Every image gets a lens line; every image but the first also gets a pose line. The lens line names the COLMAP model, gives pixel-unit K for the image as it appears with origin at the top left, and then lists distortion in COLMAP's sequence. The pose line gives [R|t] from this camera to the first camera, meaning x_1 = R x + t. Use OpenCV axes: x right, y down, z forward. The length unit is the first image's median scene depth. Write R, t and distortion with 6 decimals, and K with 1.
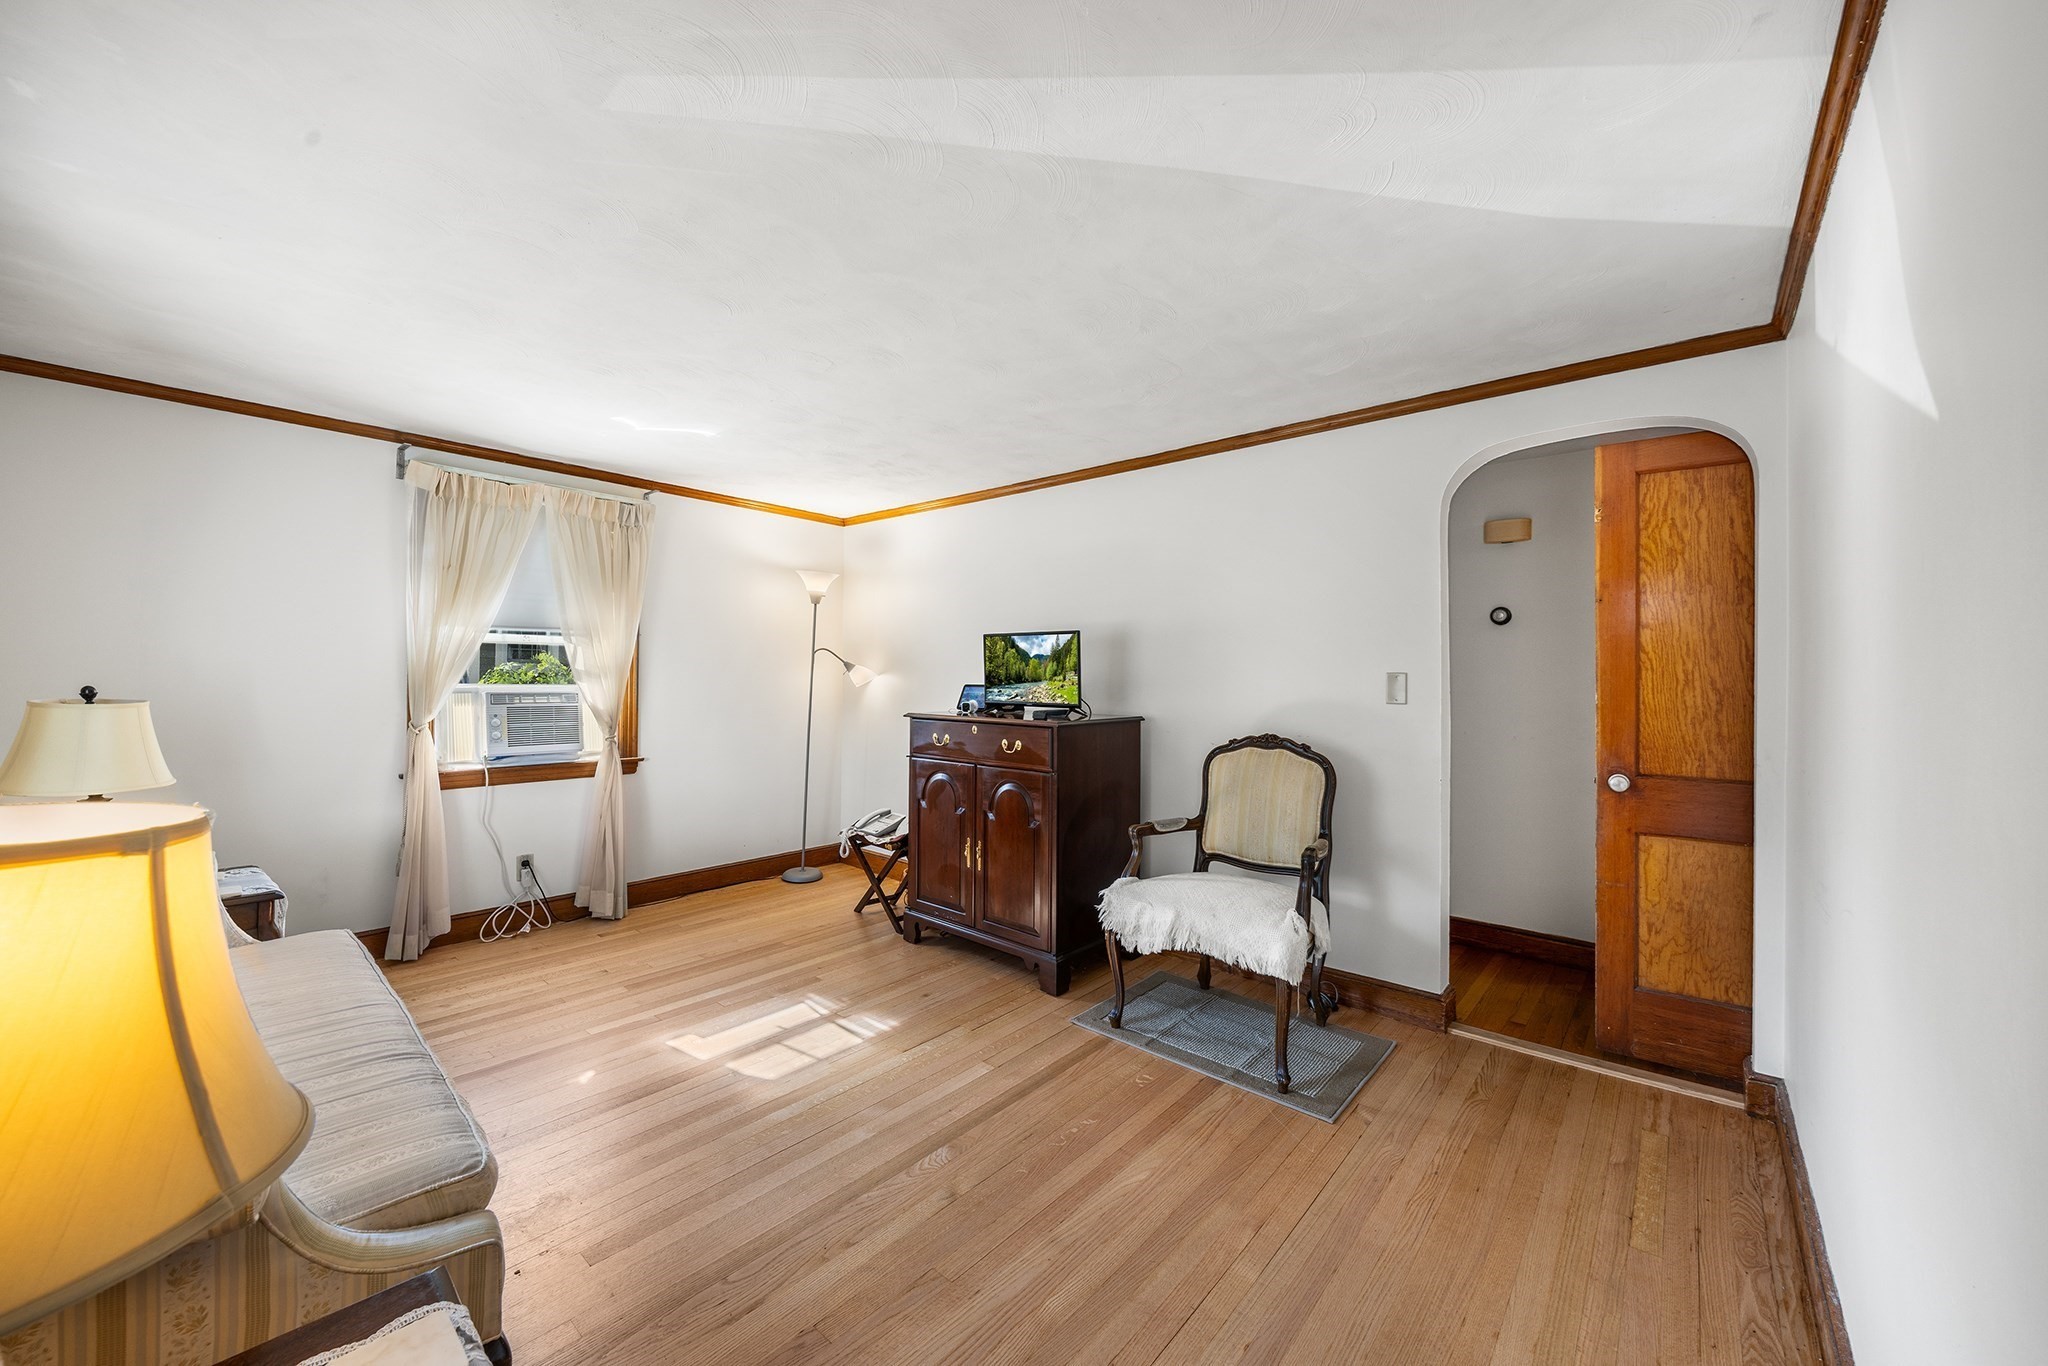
lens RADIAL K [[756.8, 0, 1025.3], [0, 756.8, 681.1], [0, 0, 1]] dist [0.000110, 0.000195]
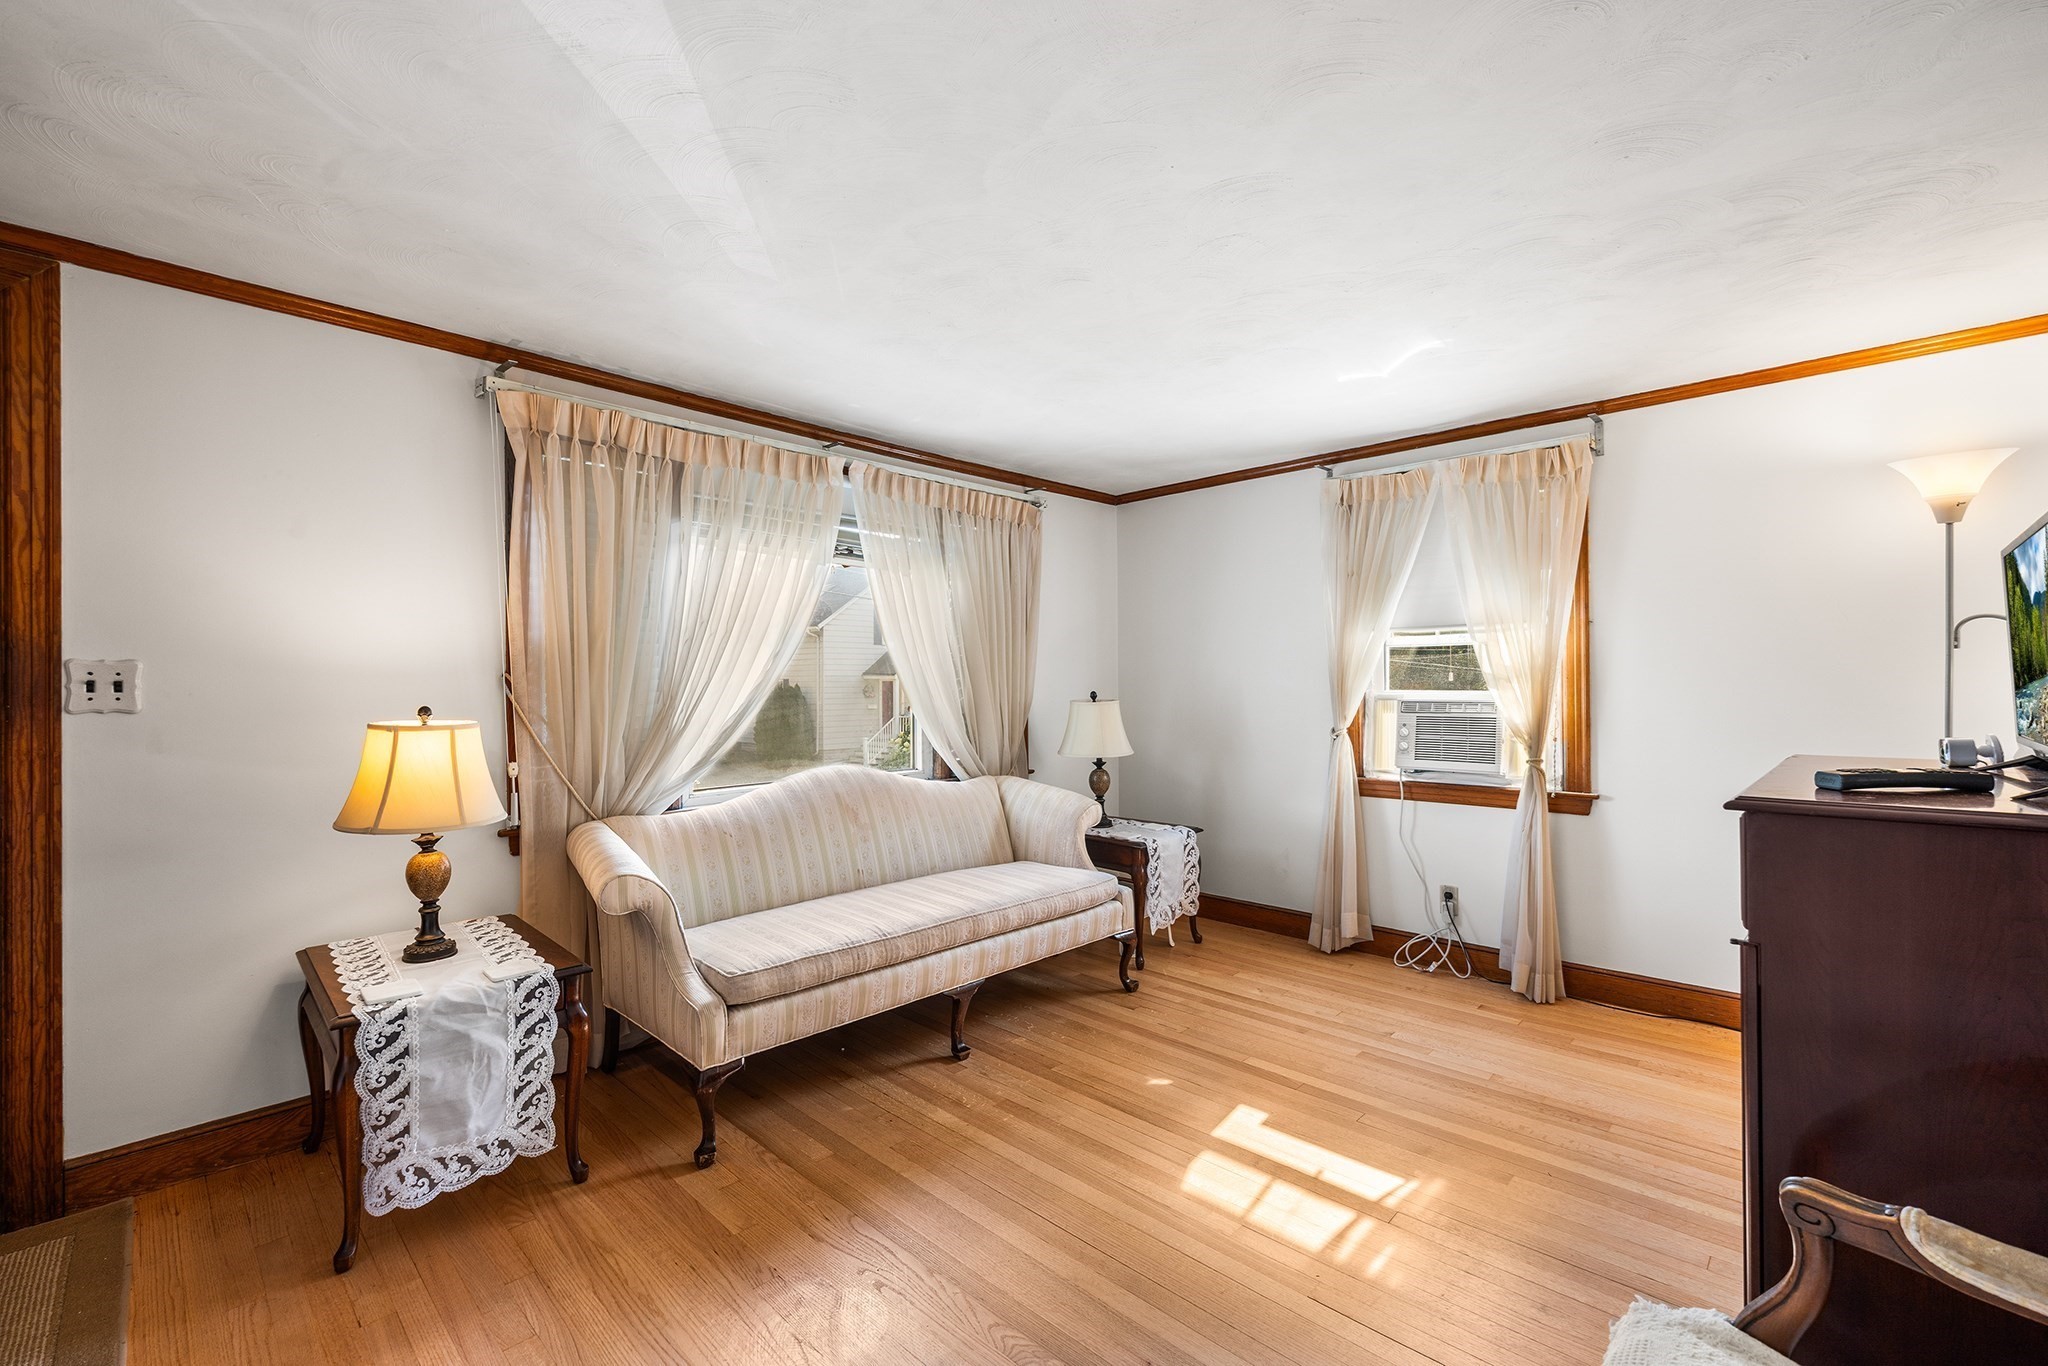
lens RADIAL K [[871.8, 0, 1025.0], [0, 871.8, 687.3], [0, 0, 1]] dist [-0.001384, 0.000134]
pose [[-0.036687, -0.008520, -0.999290, 0.375668], [0.001395, 0.999962, -0.008577, 0.008095], [0.999326, -0.001709, -0.036674, 0.560949]]
